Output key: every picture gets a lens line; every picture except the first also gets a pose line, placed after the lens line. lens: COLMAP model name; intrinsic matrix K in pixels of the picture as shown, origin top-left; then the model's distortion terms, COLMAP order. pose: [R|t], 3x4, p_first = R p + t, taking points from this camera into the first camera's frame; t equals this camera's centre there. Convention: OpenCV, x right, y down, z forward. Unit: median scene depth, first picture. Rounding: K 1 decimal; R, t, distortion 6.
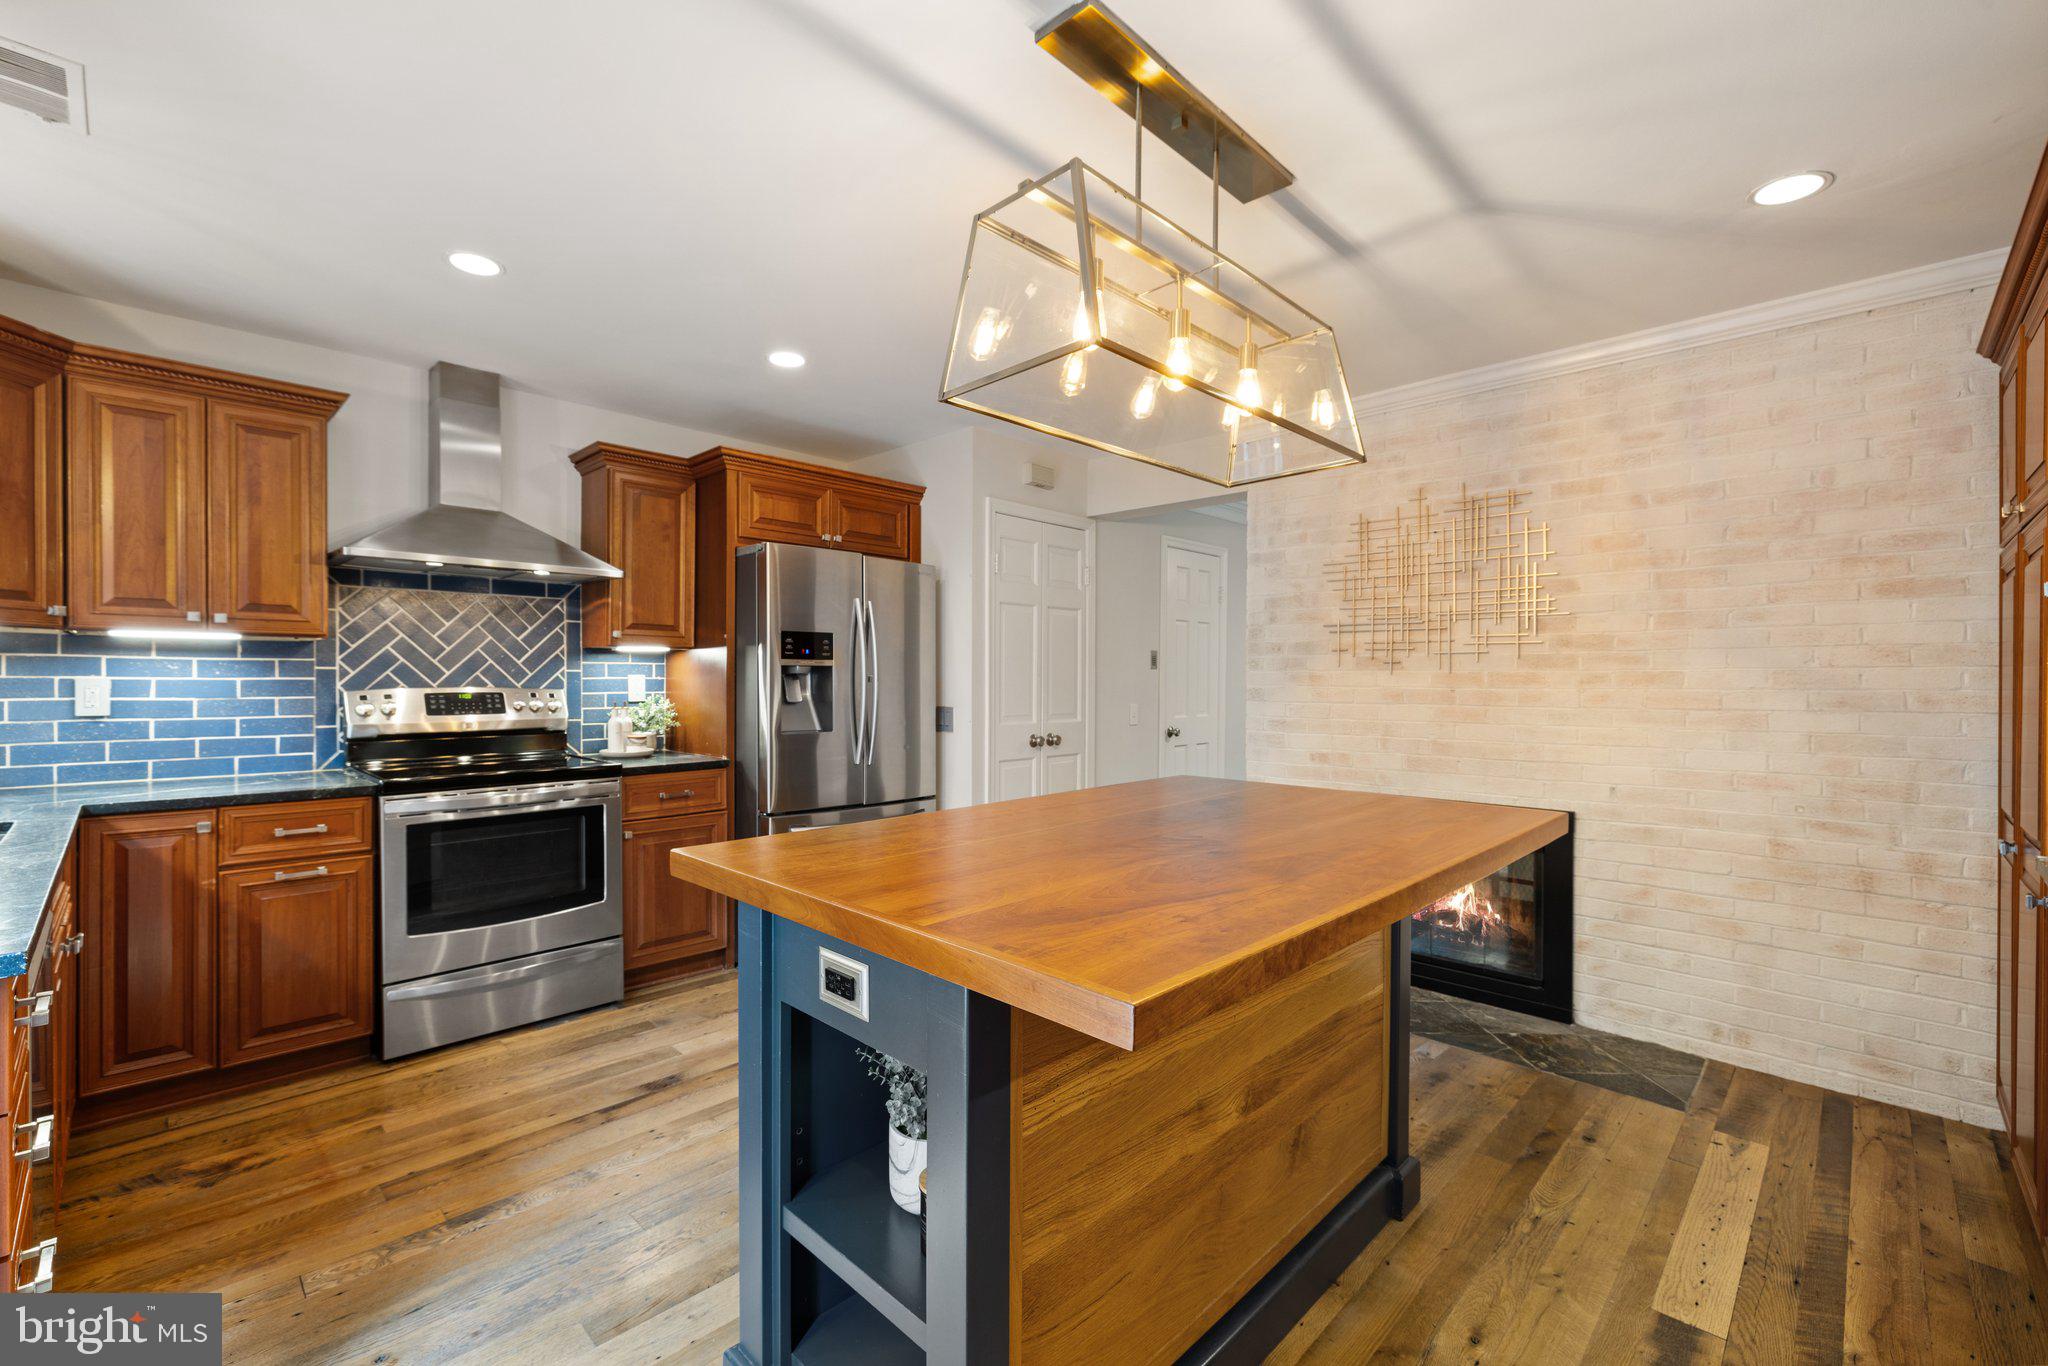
lens RADIAL K [[859.8, 0, 991.9], [0, 859.8, 684.8], [0, 0, 1]] dist [0.000181, 0.000026]
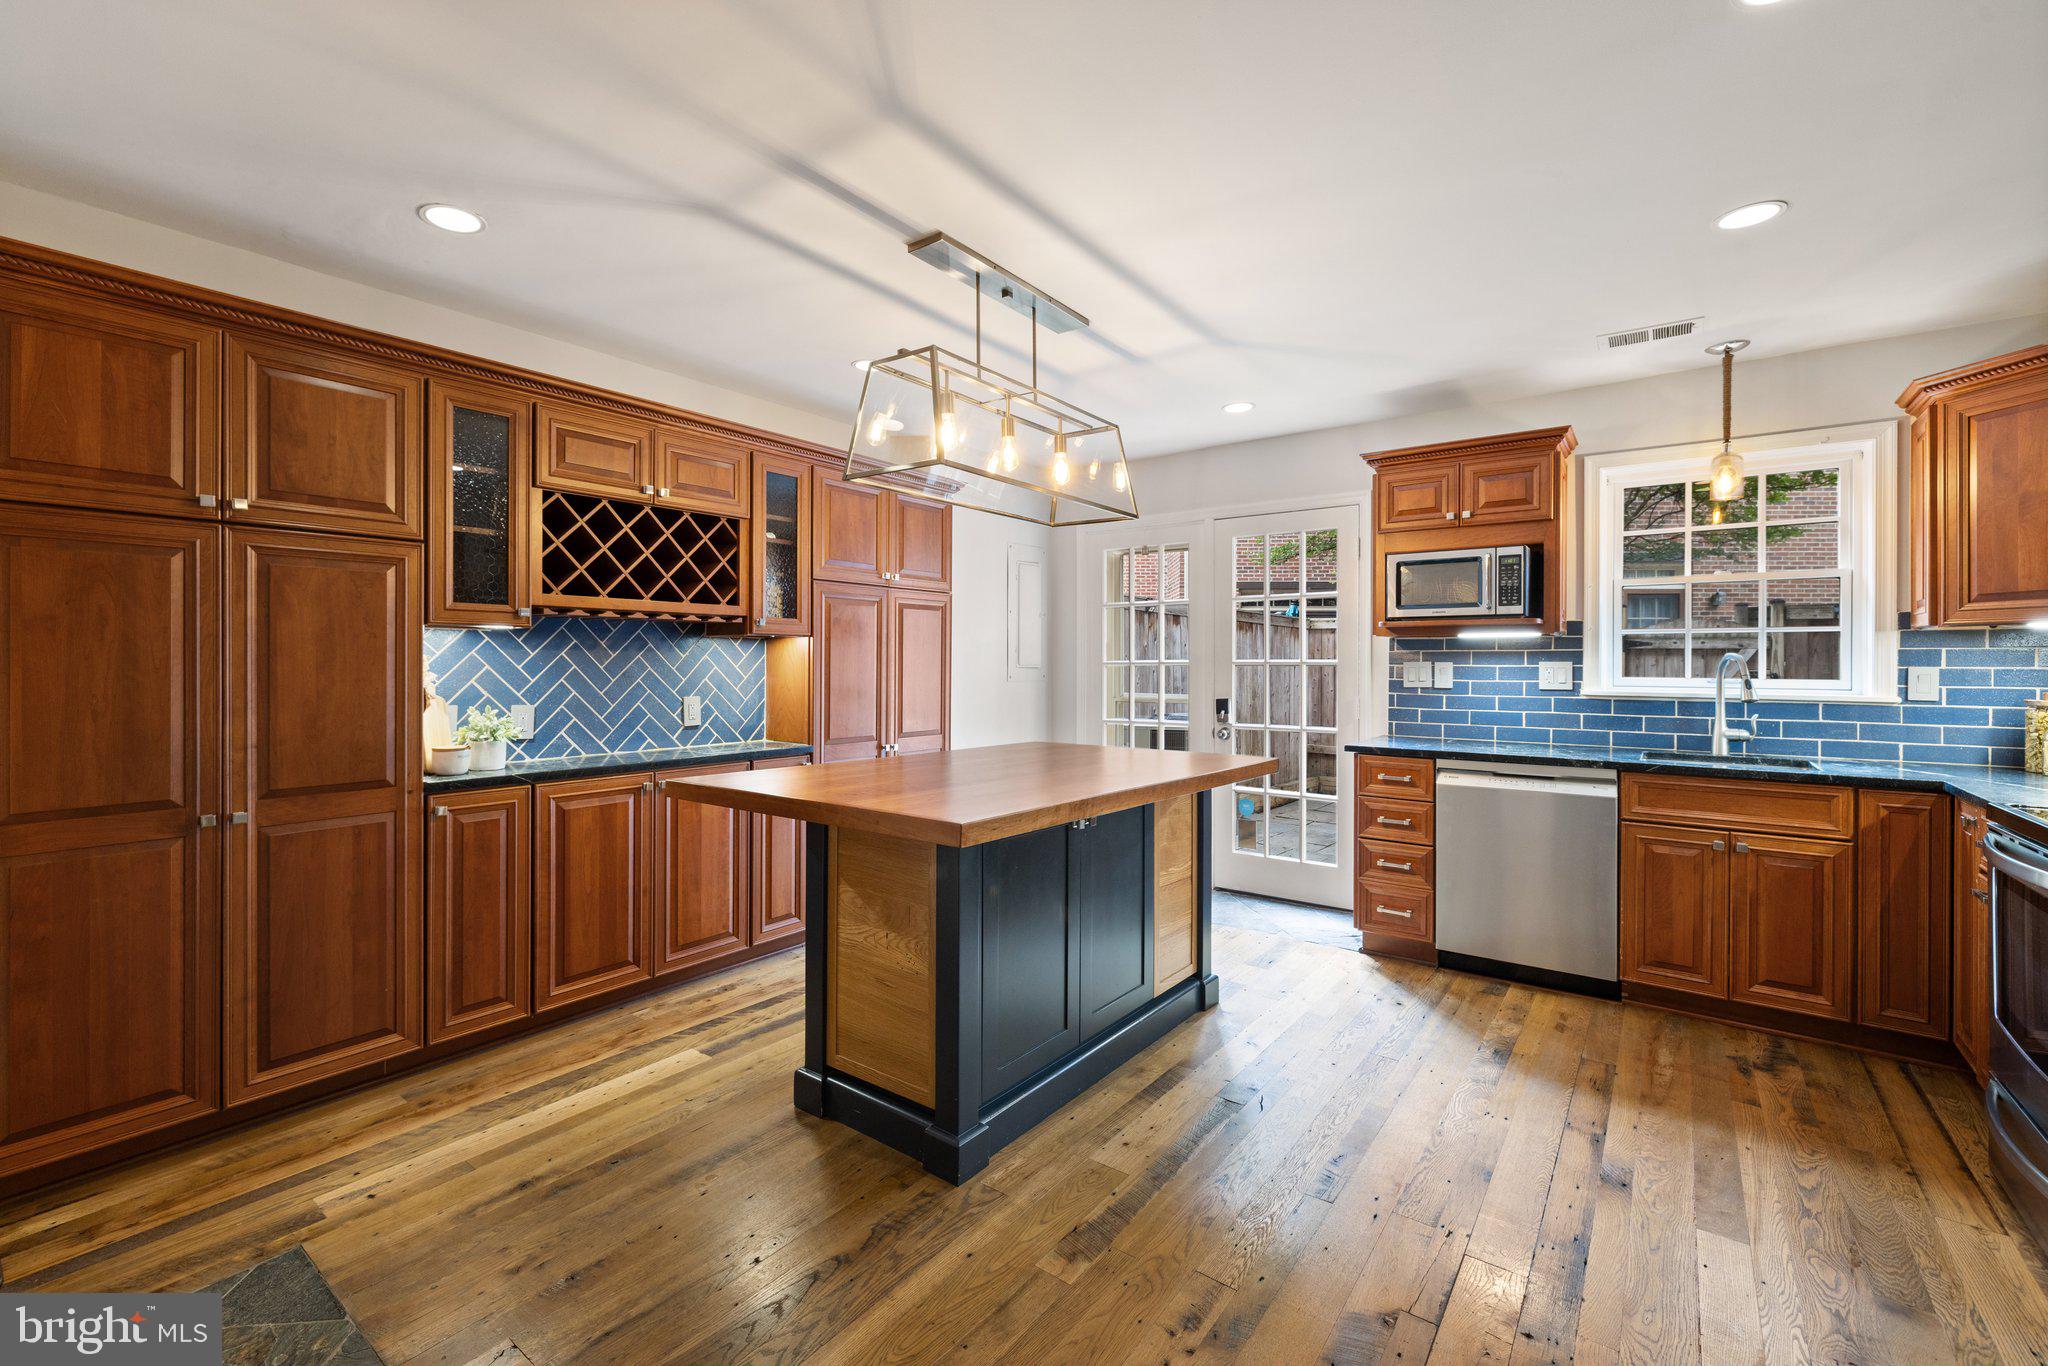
lens RADIAL K [[877.6, 0, 1020.3], [0, 877.6, 661.3], [0, 0, 1]] dist [0.001016, 0.000195]
pose [[-0.988147, -0.005980, -0.153392, 0.244165], [-0.006896, 0.999961, 0.005439, -0.012553], [0.153354, 0.006432, -0.988150, 1.444783]]
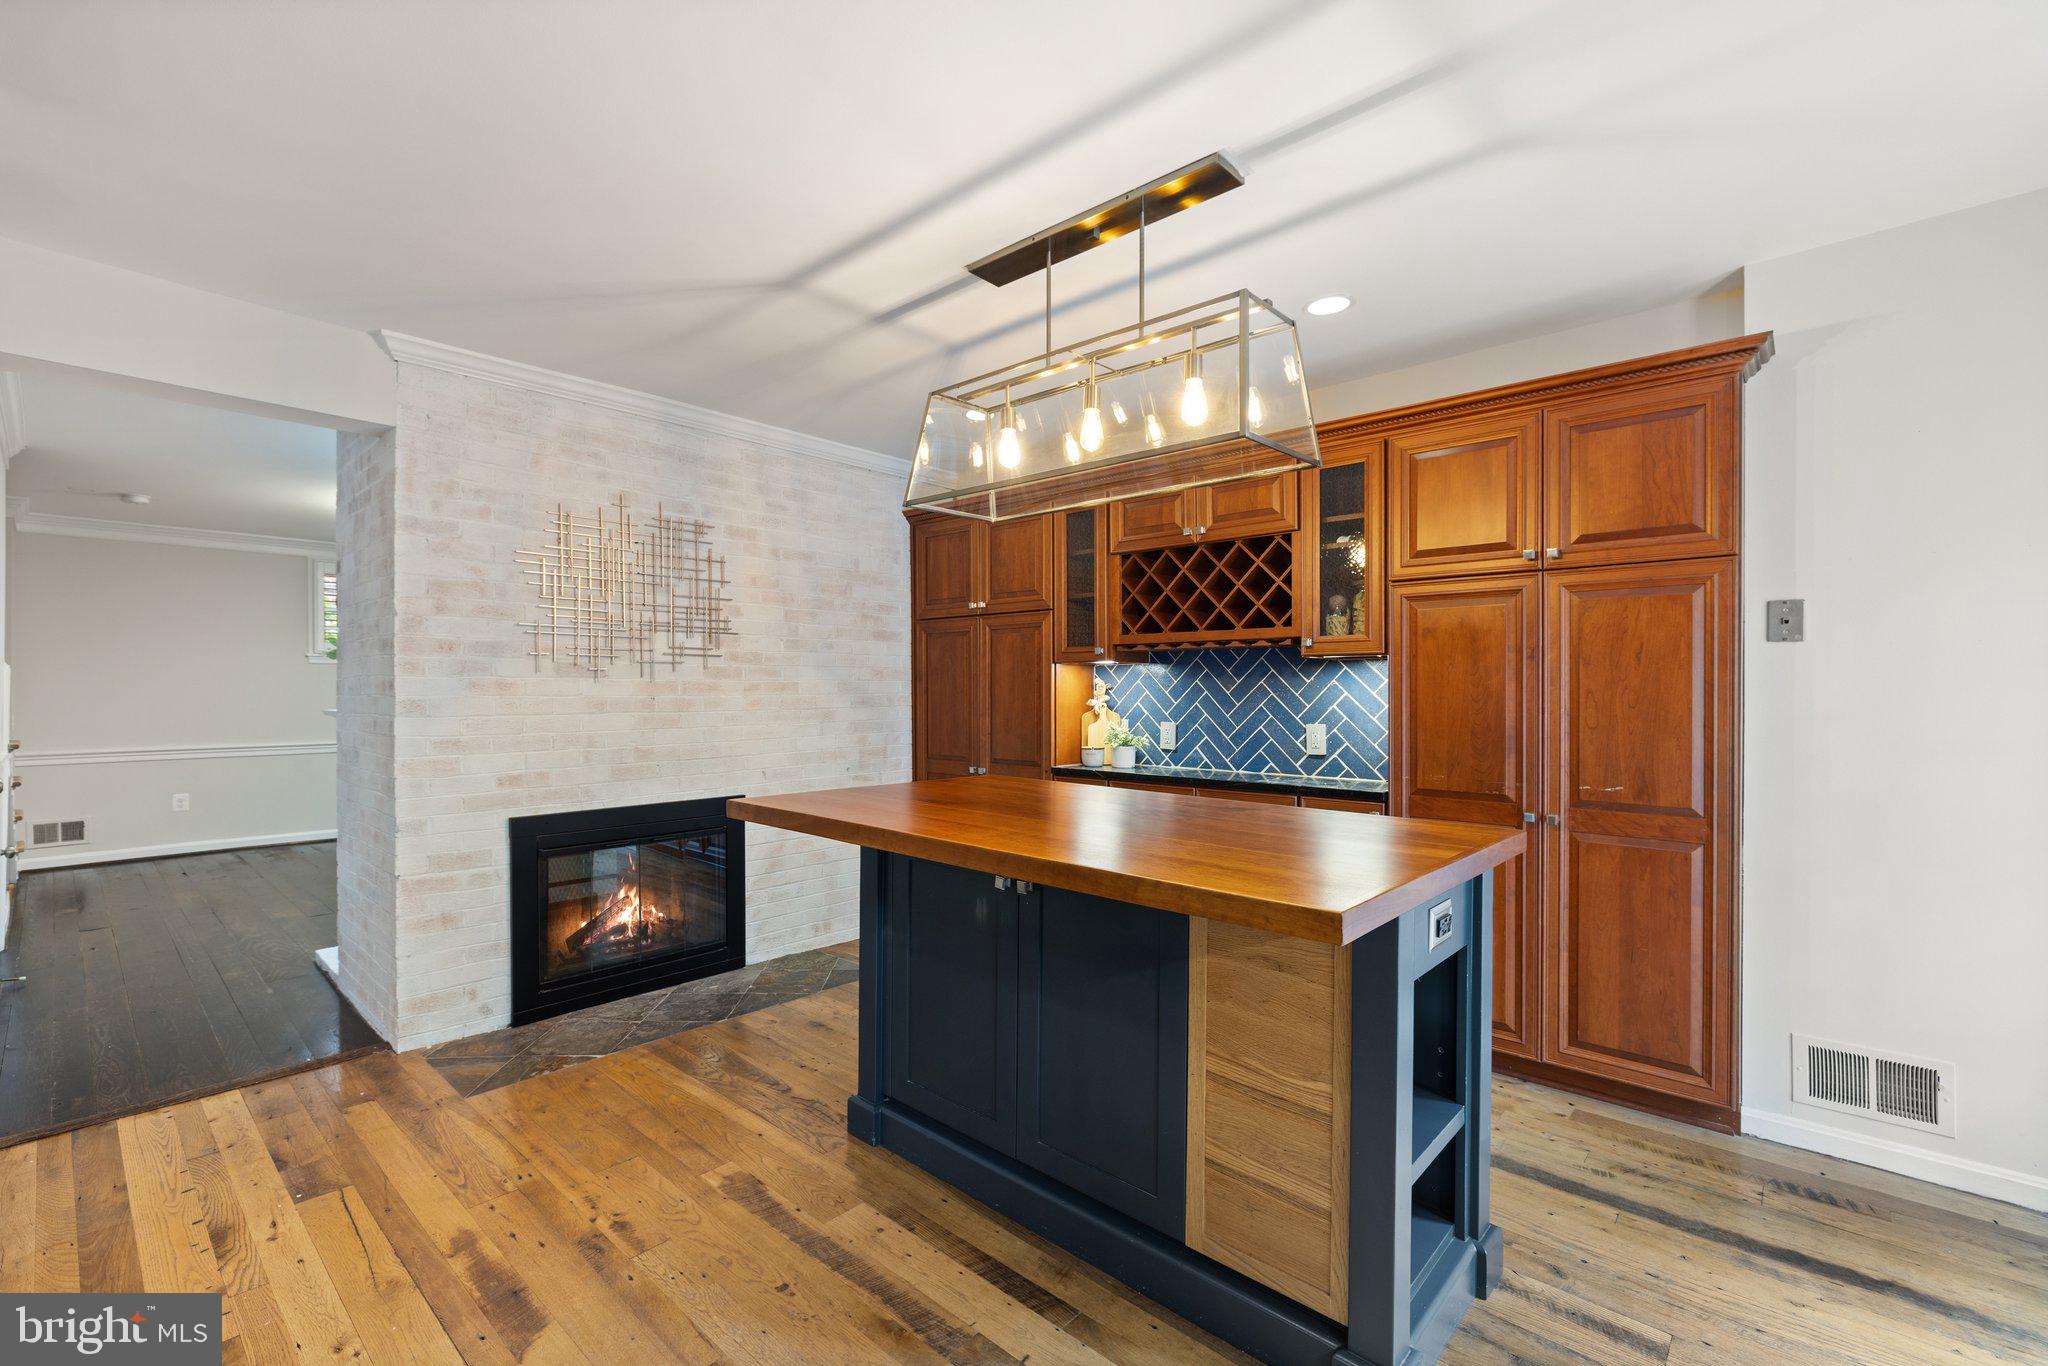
lens RADIAL K [[888.2, 0, 975.1], [0, 888.2, 690.8], [0, 0, 1]] dist [-0.000417, 0.000008]
pose [[-0.033389, -0.004153, 0.999434, -0.600023], [0.005166, 0.999977, 0.004328, -0.005454], [-0.999429, 0.005308, -0.033367, 0.697150]]
